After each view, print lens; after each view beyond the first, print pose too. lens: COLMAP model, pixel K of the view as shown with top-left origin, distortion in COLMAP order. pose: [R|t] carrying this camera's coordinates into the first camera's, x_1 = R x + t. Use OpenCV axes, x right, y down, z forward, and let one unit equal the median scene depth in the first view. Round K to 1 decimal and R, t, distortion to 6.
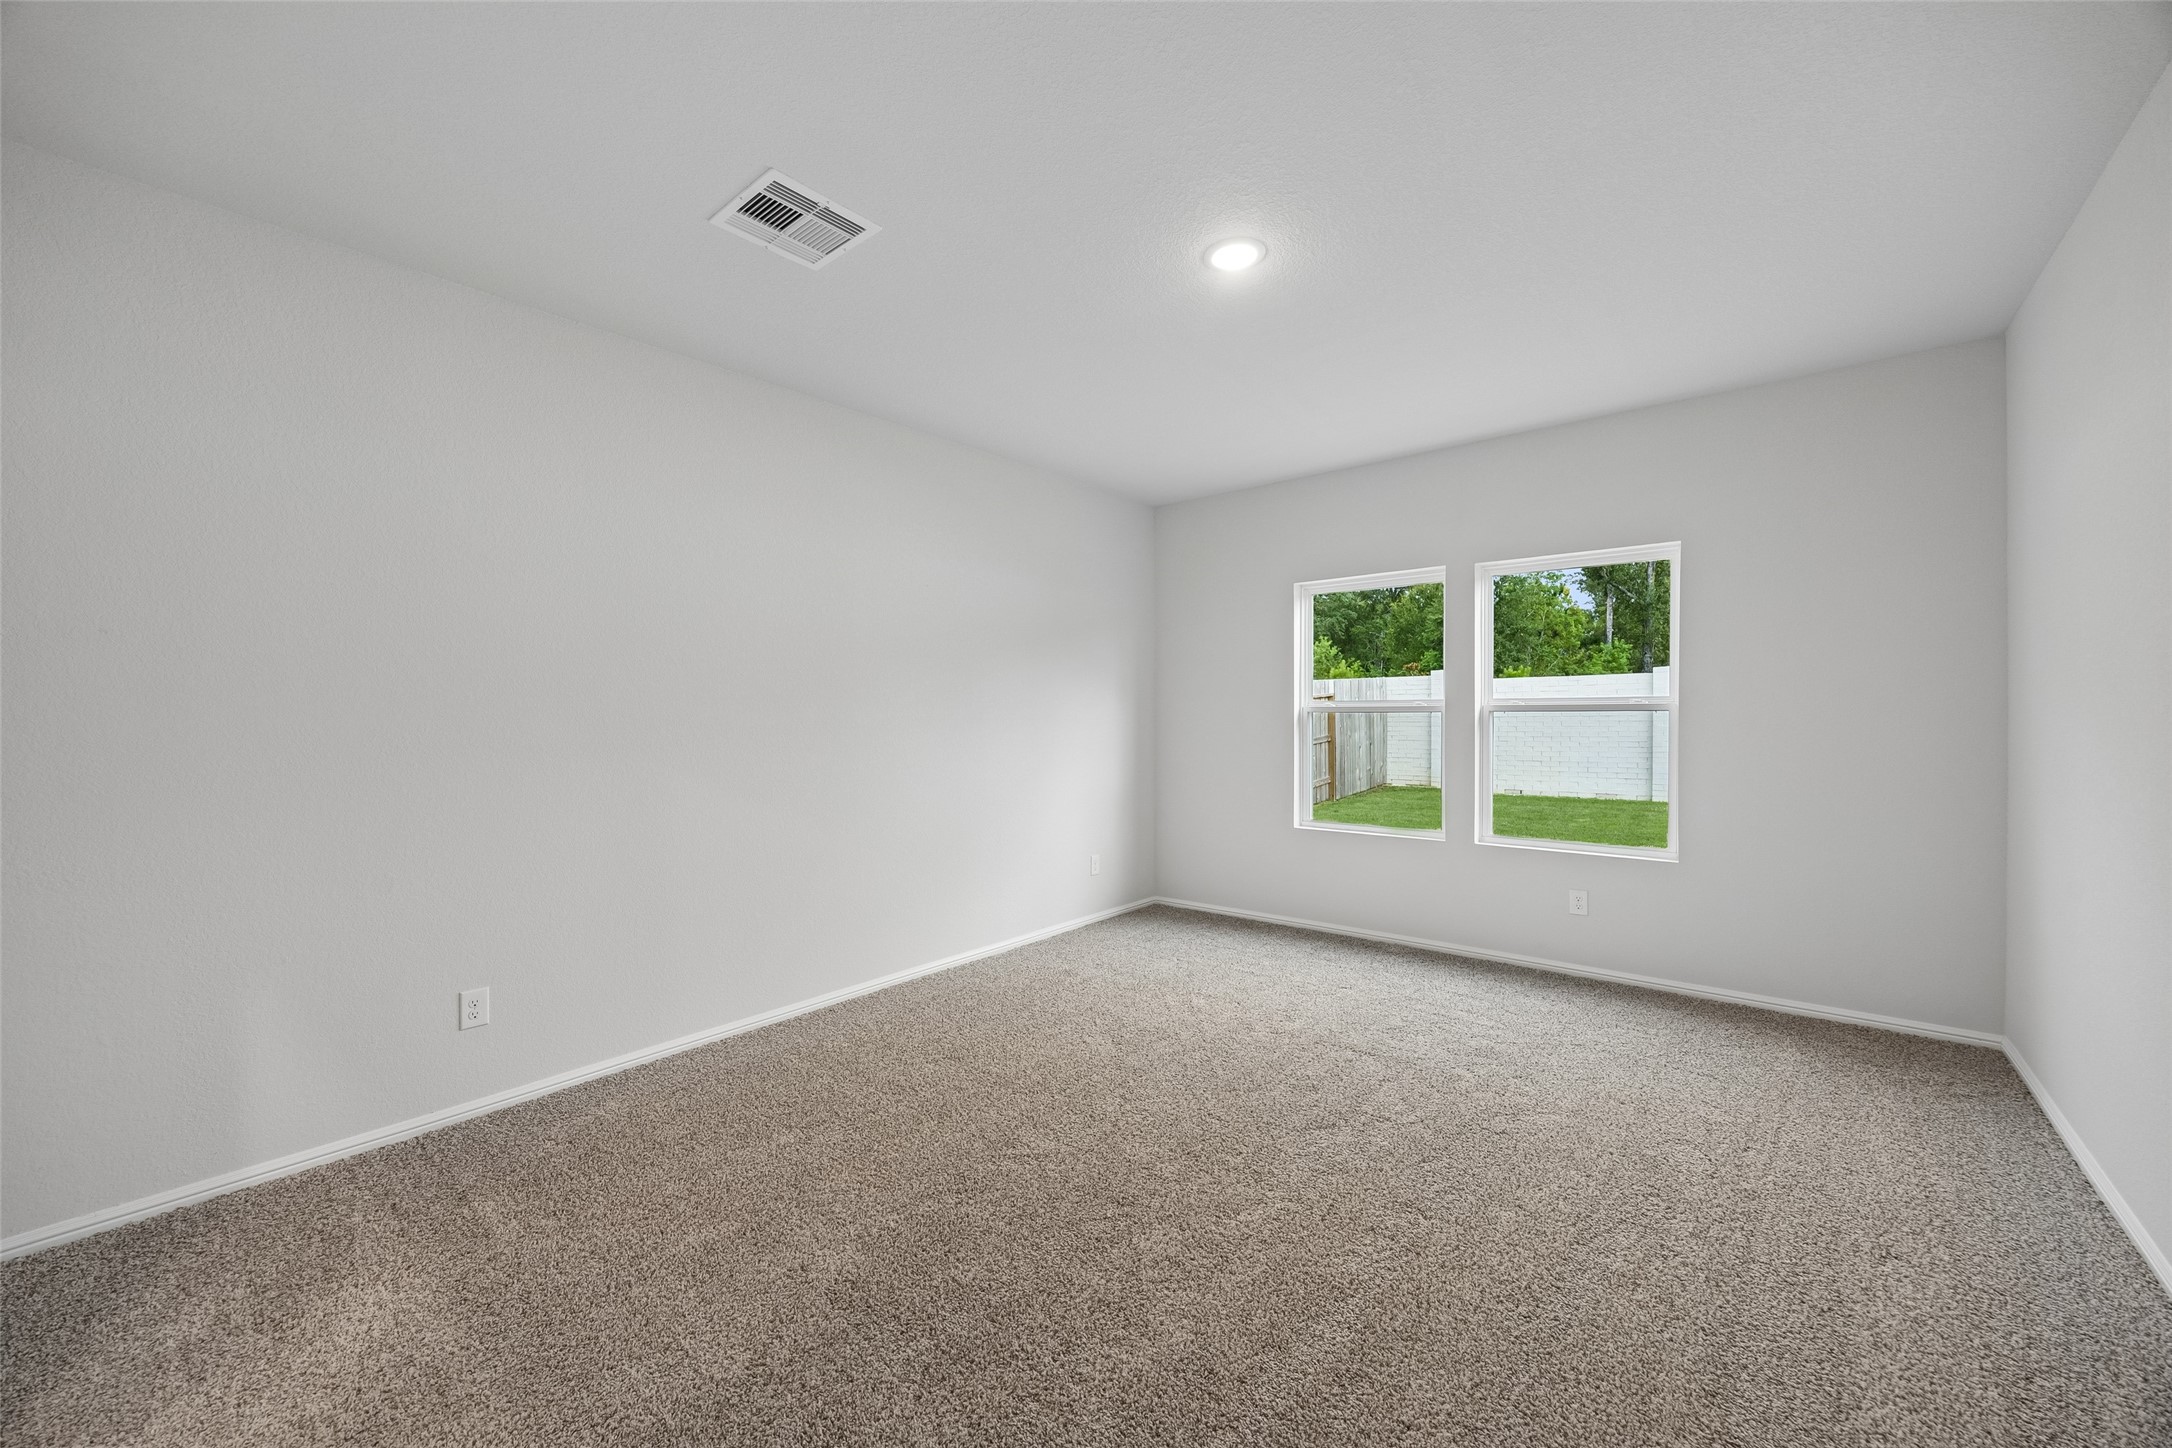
lens RADIAL K [[834.2, 0, 1088.3], [0, 834.2, 718.0], [0, 0, 1]] dist [-0.002295, 0.000116]
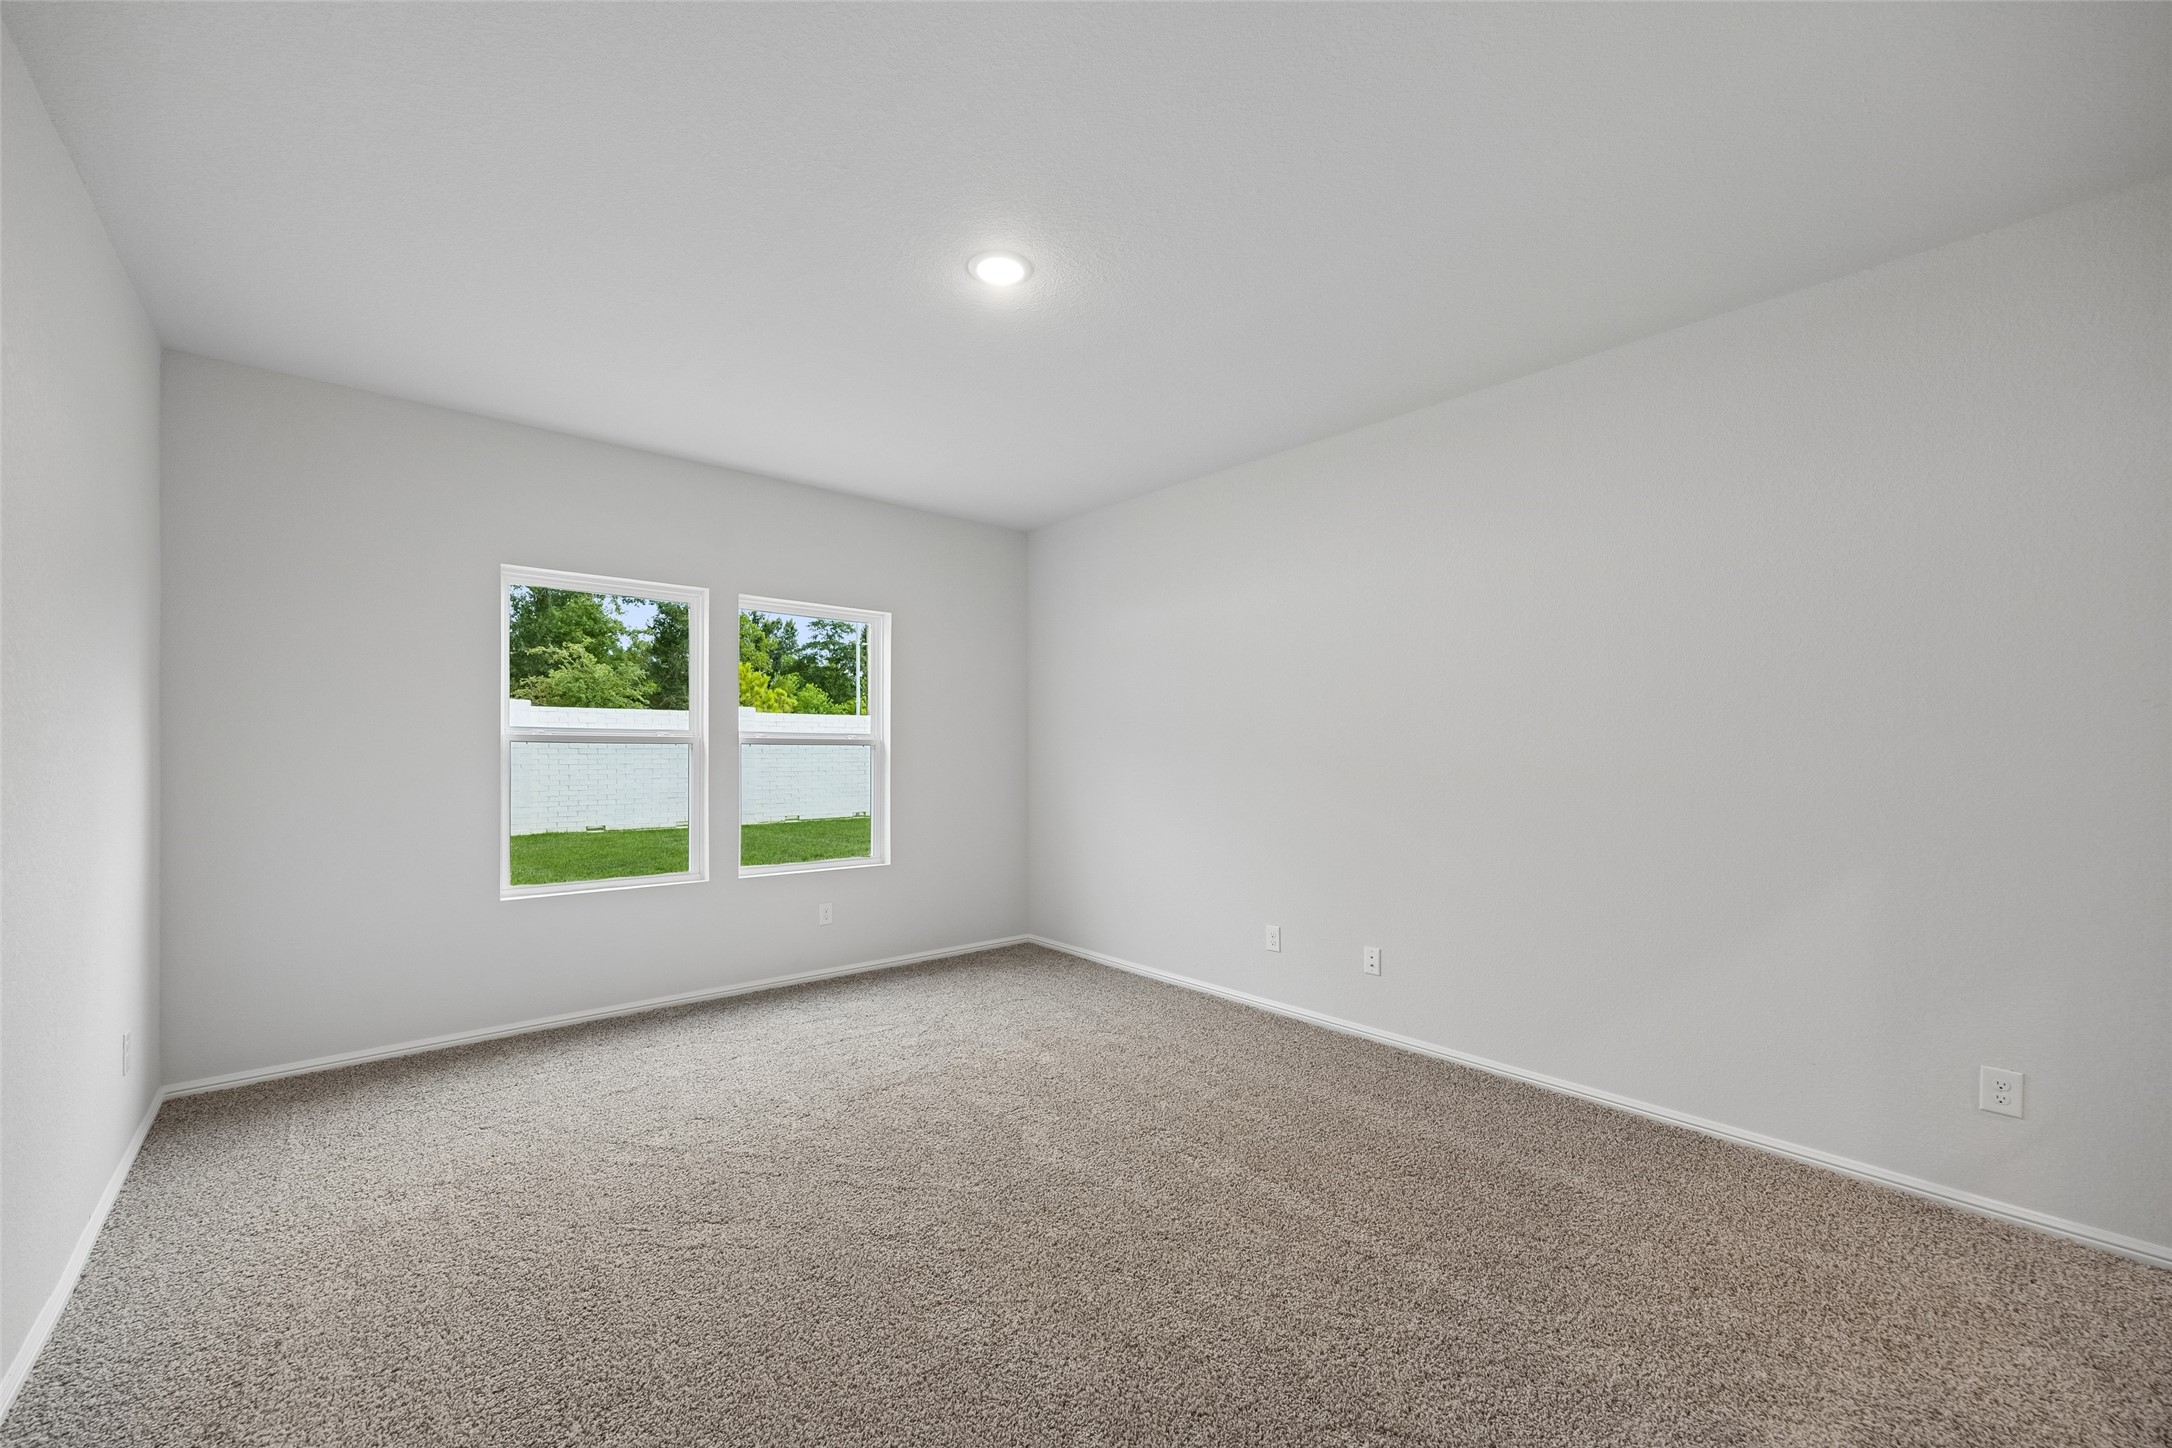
lens RADIAL K [[834.2, 0, 1085.2], [0, 834.2, 738.0], [0, 0, 1]] dist [-0.002295, 0.000116]
pose [[0.161125, 0.016472, 0.986797, -0.478575], [-0.002051, 0.999864, -0.016355, 0.000565], [-0.986932, 0.000611, 0.161137, 0.468723]]
